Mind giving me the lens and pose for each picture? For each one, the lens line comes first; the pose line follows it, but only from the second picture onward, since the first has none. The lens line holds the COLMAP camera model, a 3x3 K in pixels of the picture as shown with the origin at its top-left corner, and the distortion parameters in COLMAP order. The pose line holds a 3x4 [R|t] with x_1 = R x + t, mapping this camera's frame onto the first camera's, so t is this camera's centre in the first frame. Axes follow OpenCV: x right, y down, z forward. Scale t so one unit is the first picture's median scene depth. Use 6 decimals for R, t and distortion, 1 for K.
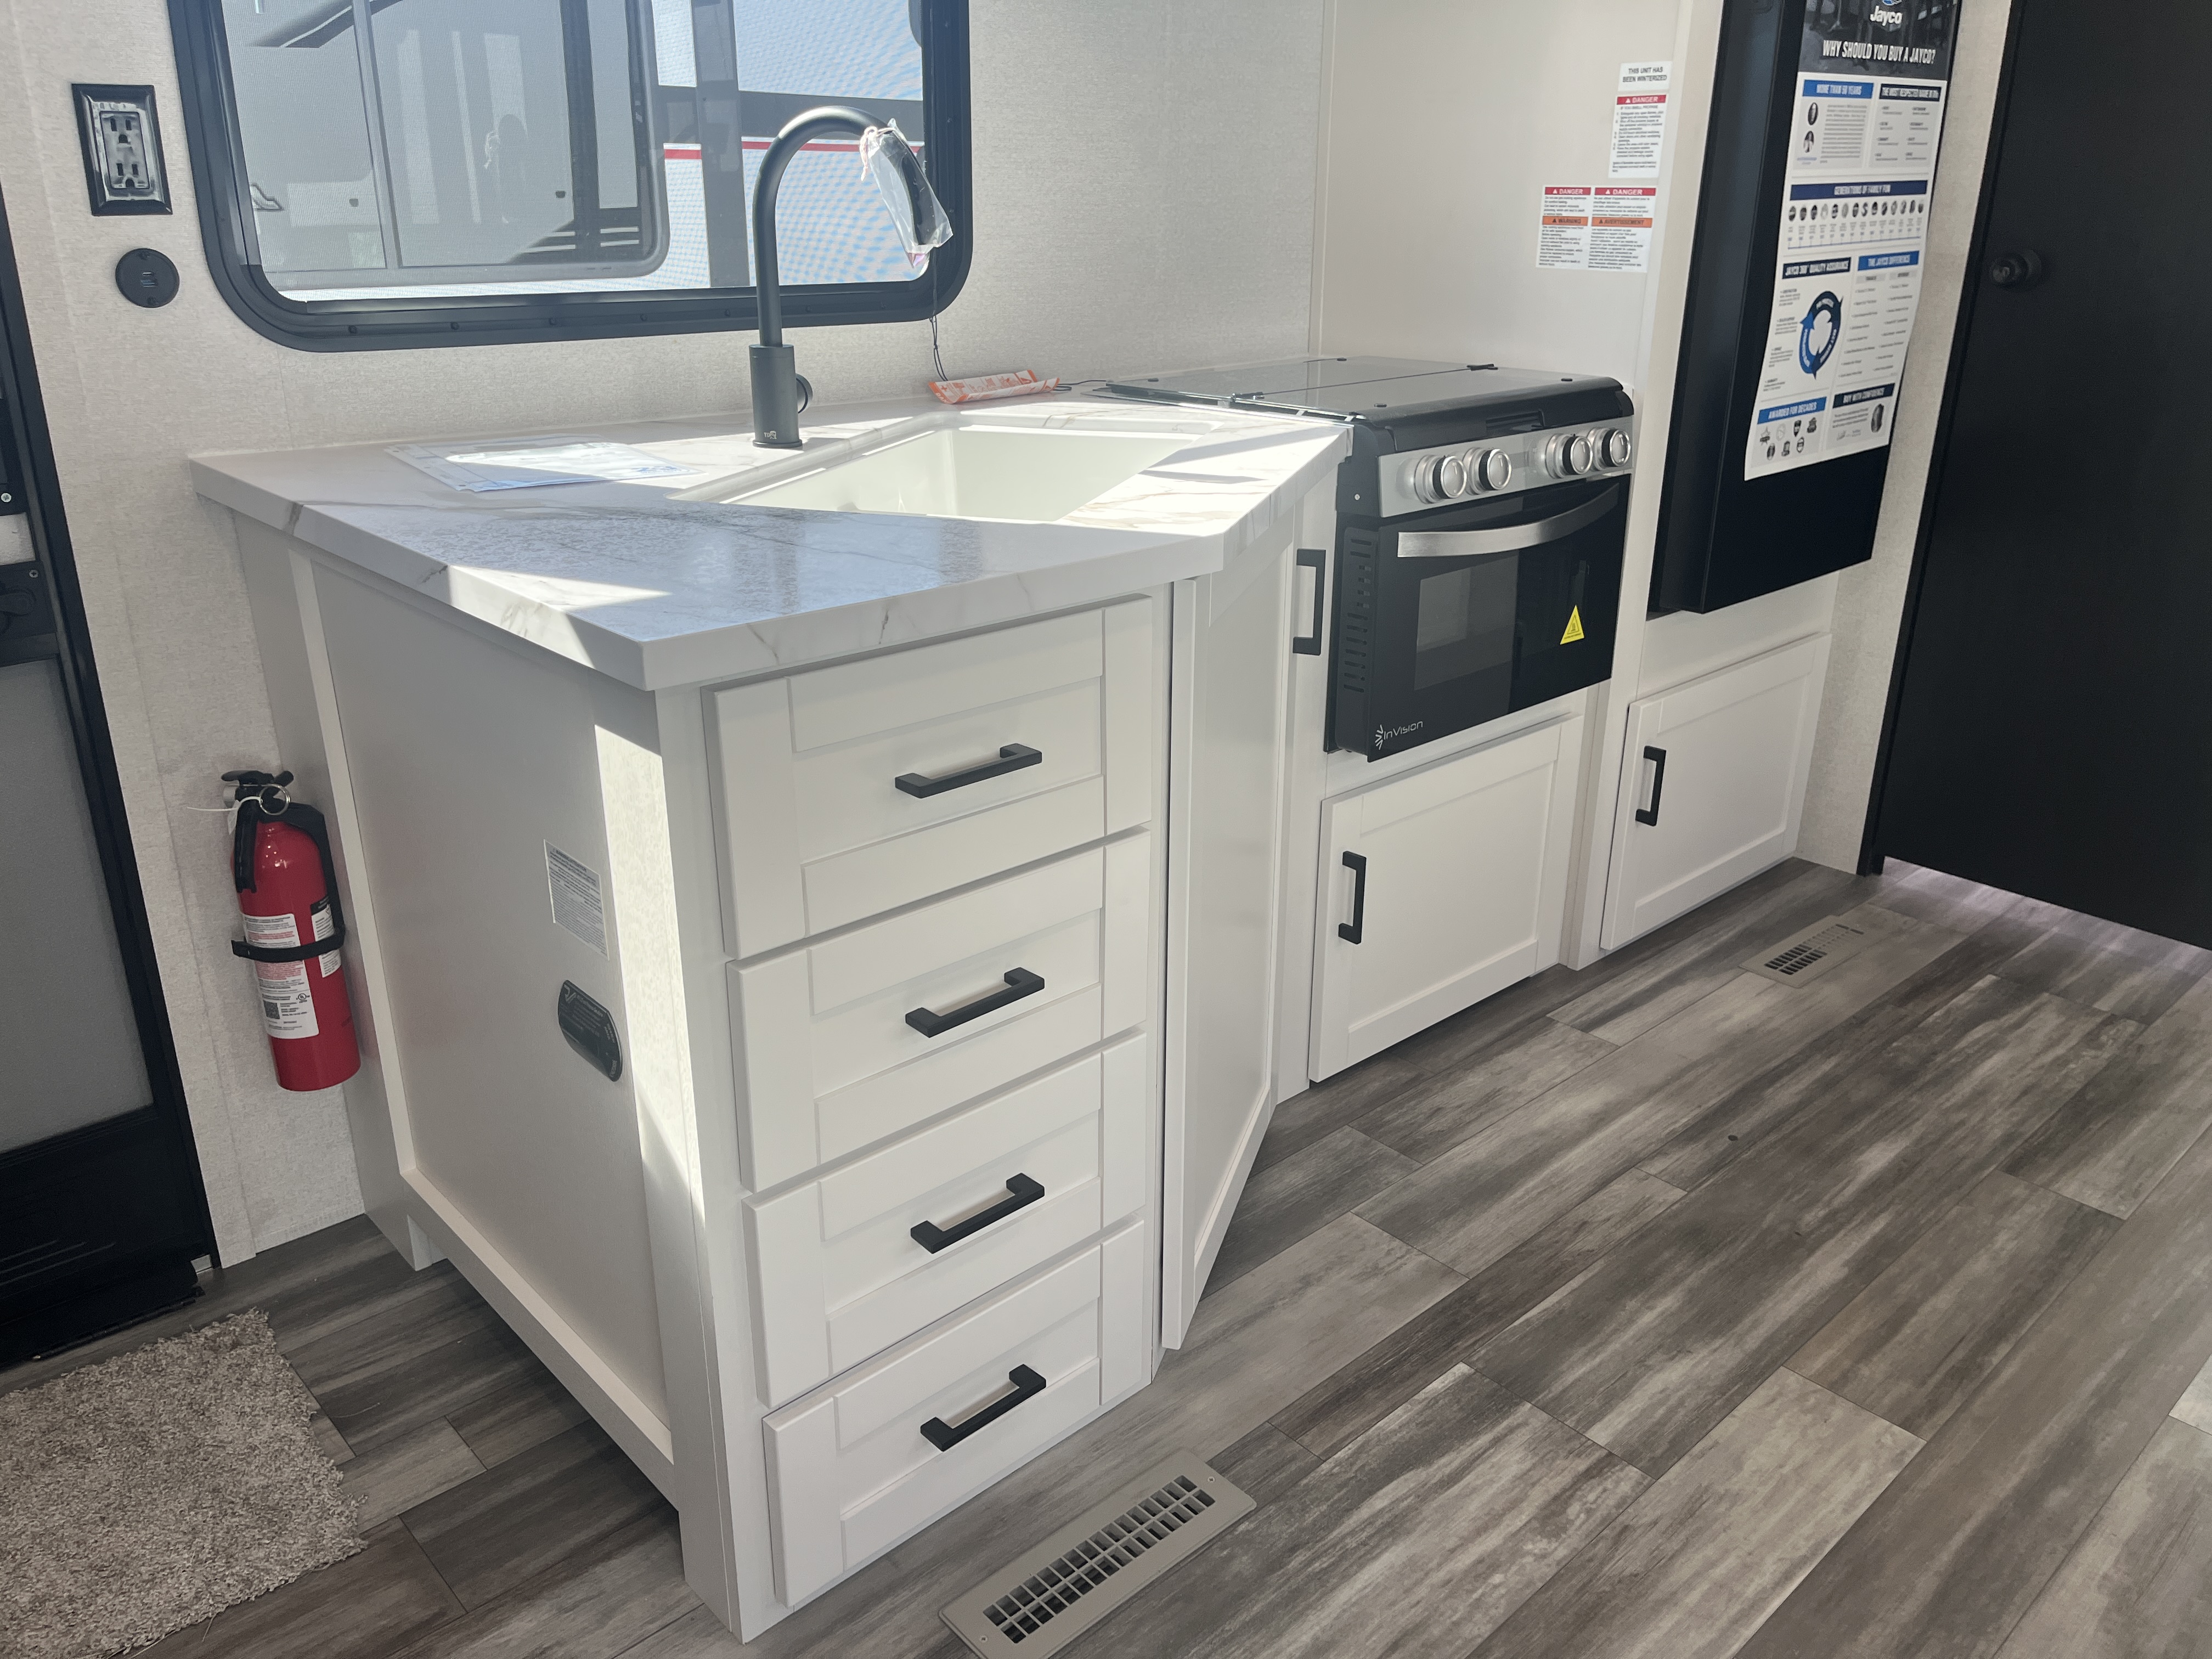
lens RADIAL K [[1677.3, 0, 1115.3], [0, 1677.3, 811.5], [0, 0, 1]] dist [0.070228, -0.096389]
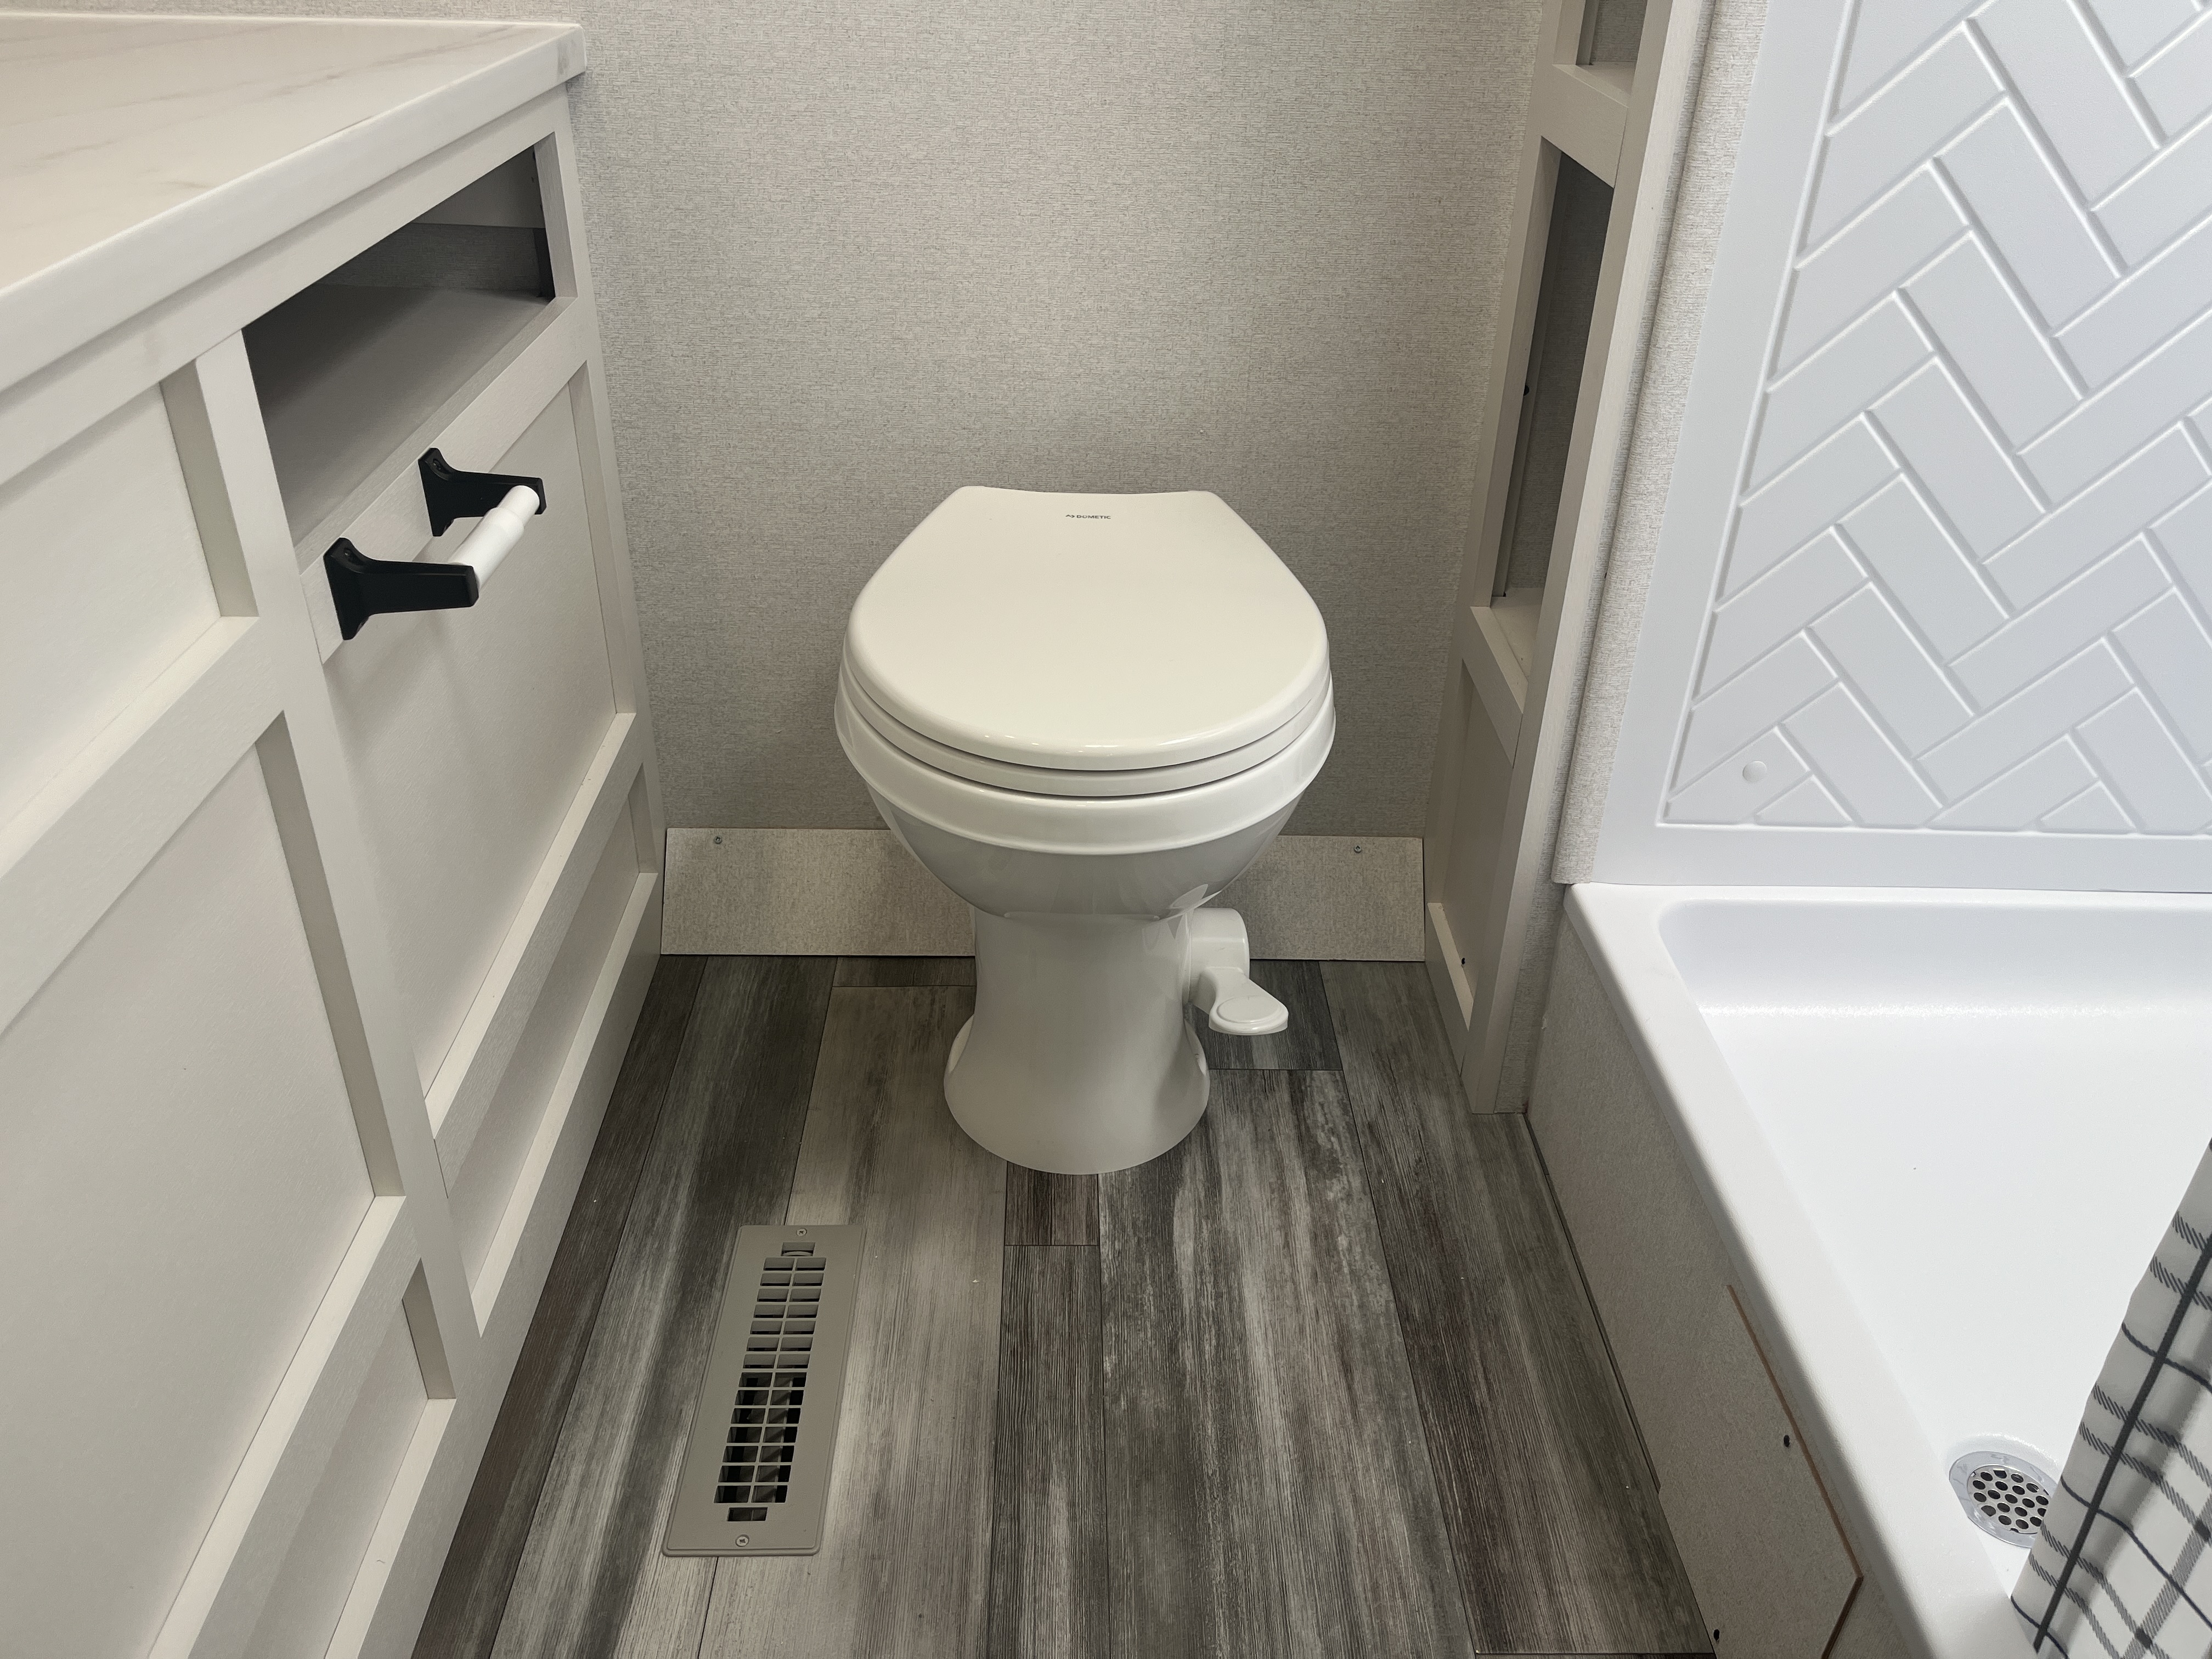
lens RADIAL K [[1677.3, 0, 1098.8], [0, 1677.3, 814.6], [0, 0, 1]] dist [0.070228, -0.096389]
pose [[0.666453, -0.381896, 0.640310, -0.268877], [0.257215, 0.923891, 0.283313, -0.036713], [-0.699772, -0.024117, 0.713959, 0.345884]]
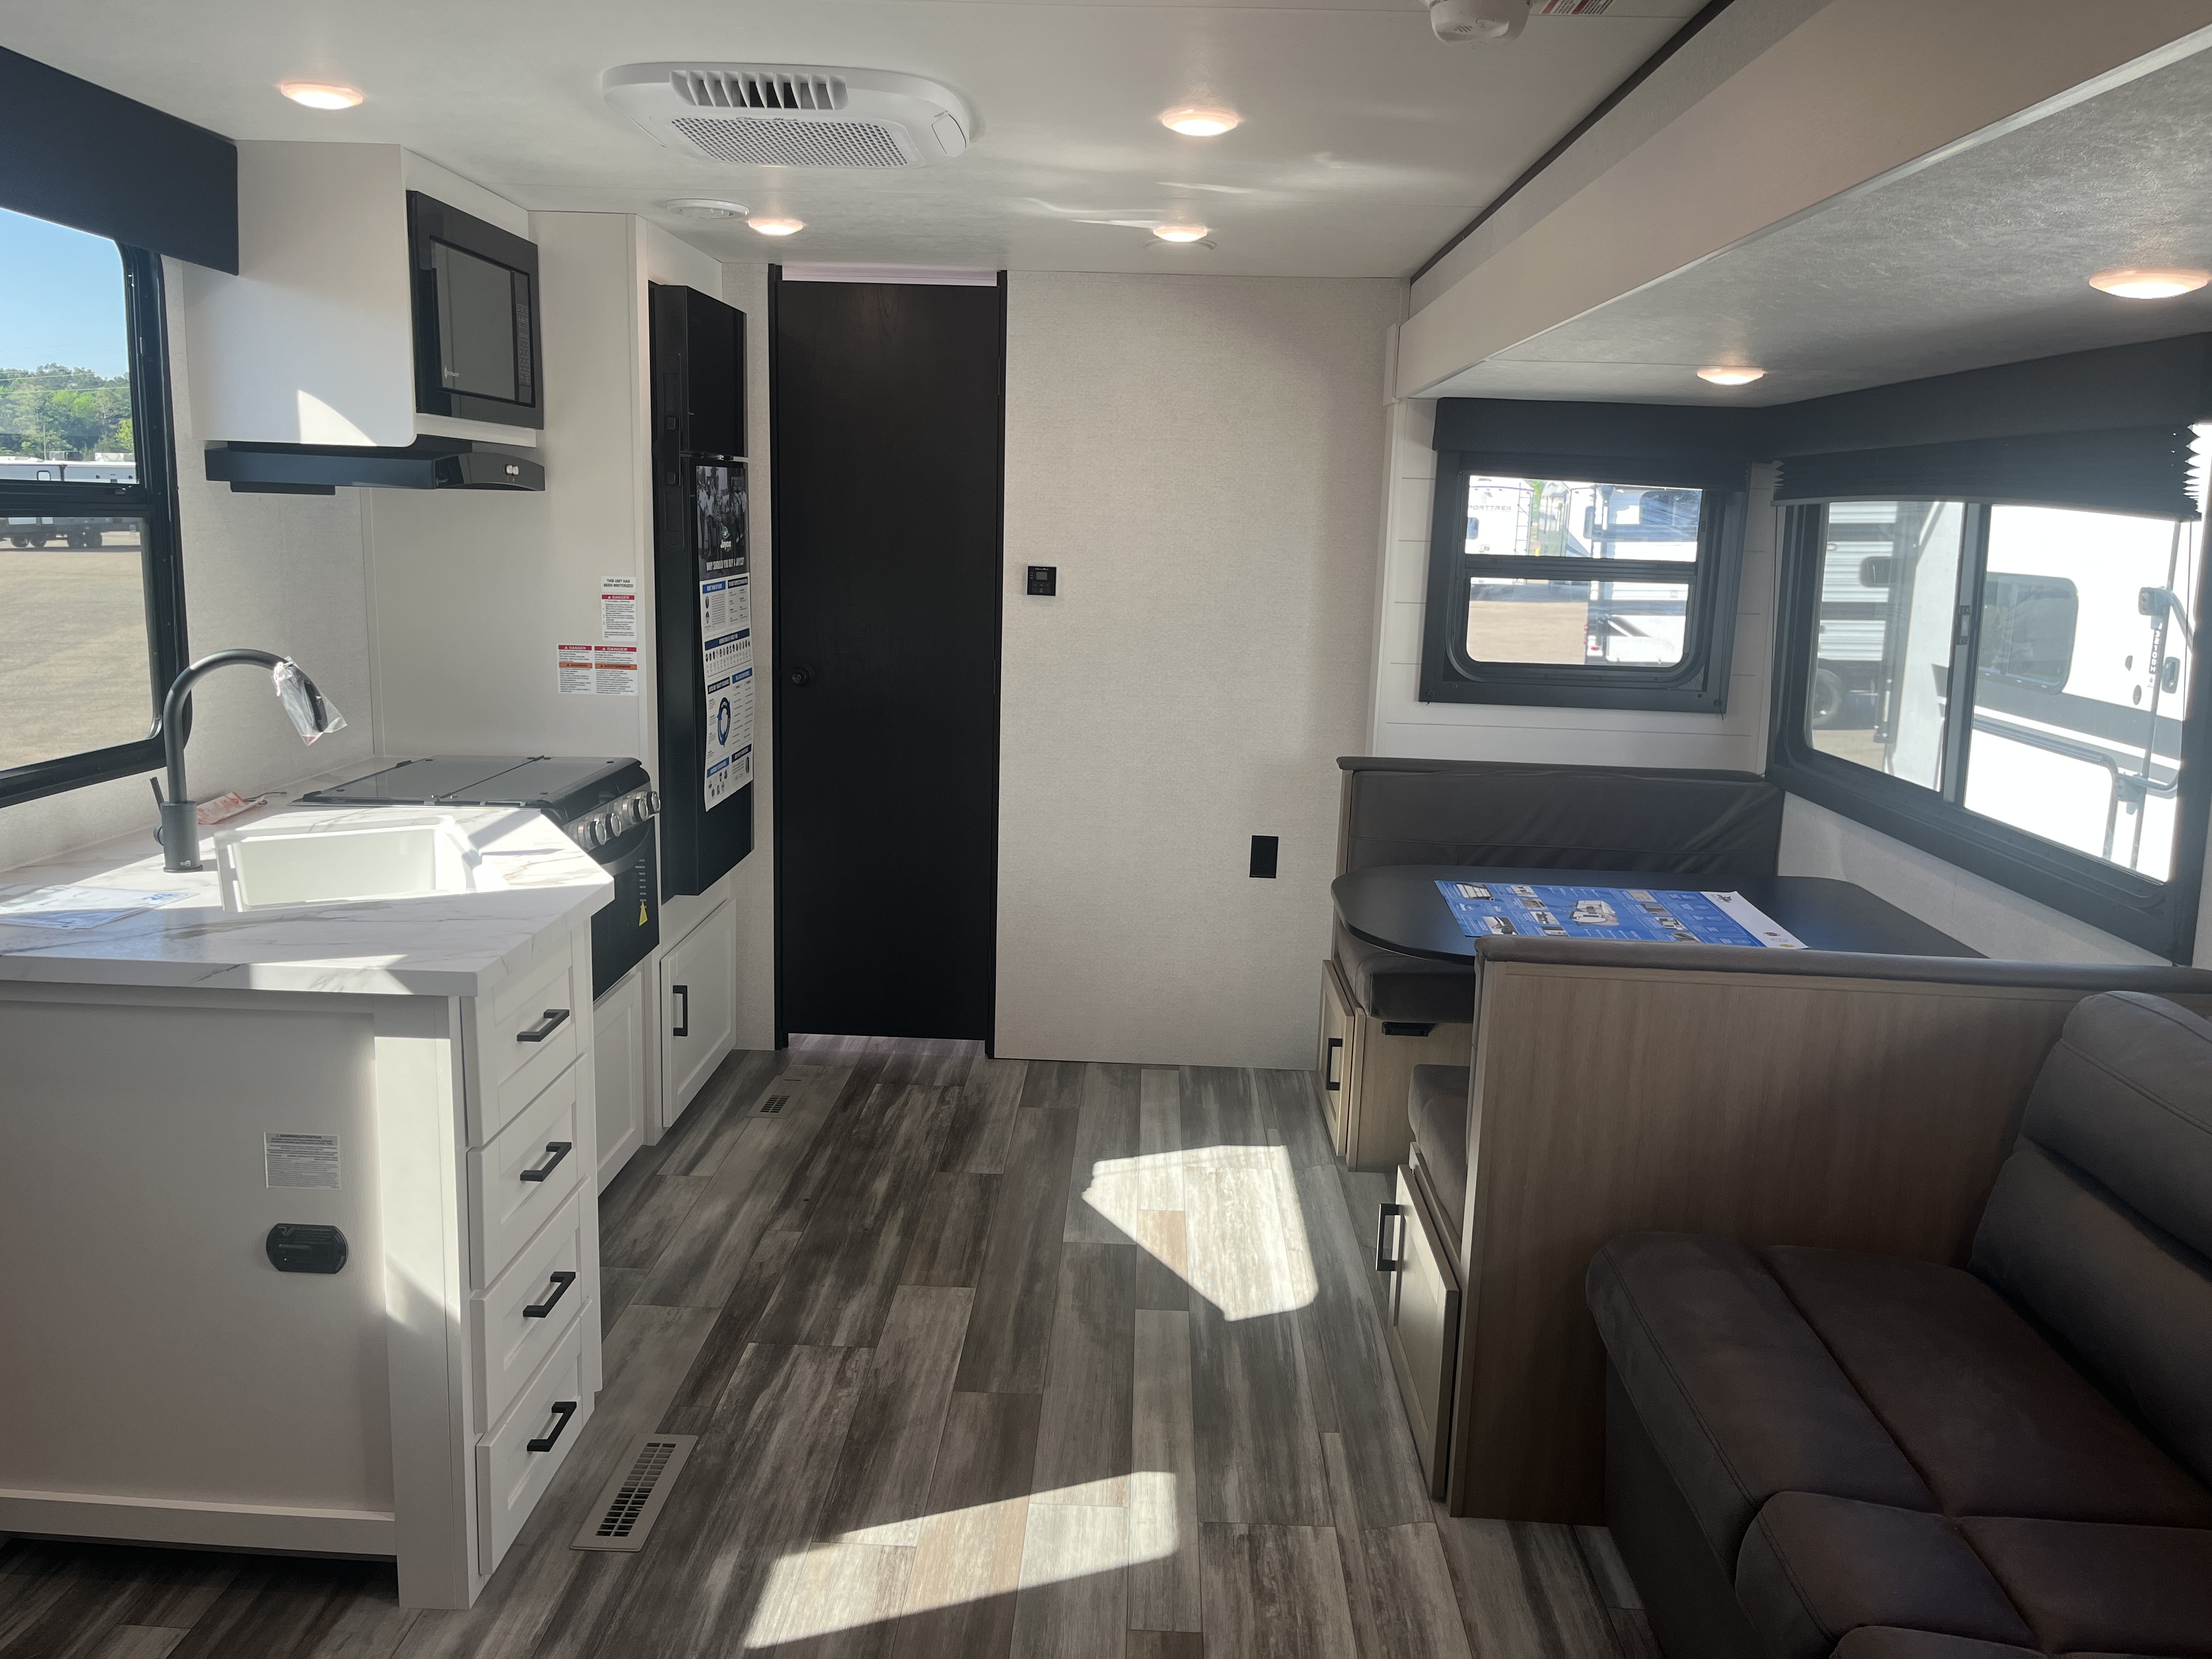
lens RADIAL K [[1677.3, 0, 1103.5], [0, 1677.3, 808.9], [0, 0, 1]] dist [0.070228, -0.096389]
pose [[0.702595, -0.111218, 0.702845, -0.605755], [0.231587, 0.969677, -0.078063, 0.020564], [-0.672851, 0.217617, 0.707047, -0.491555]]
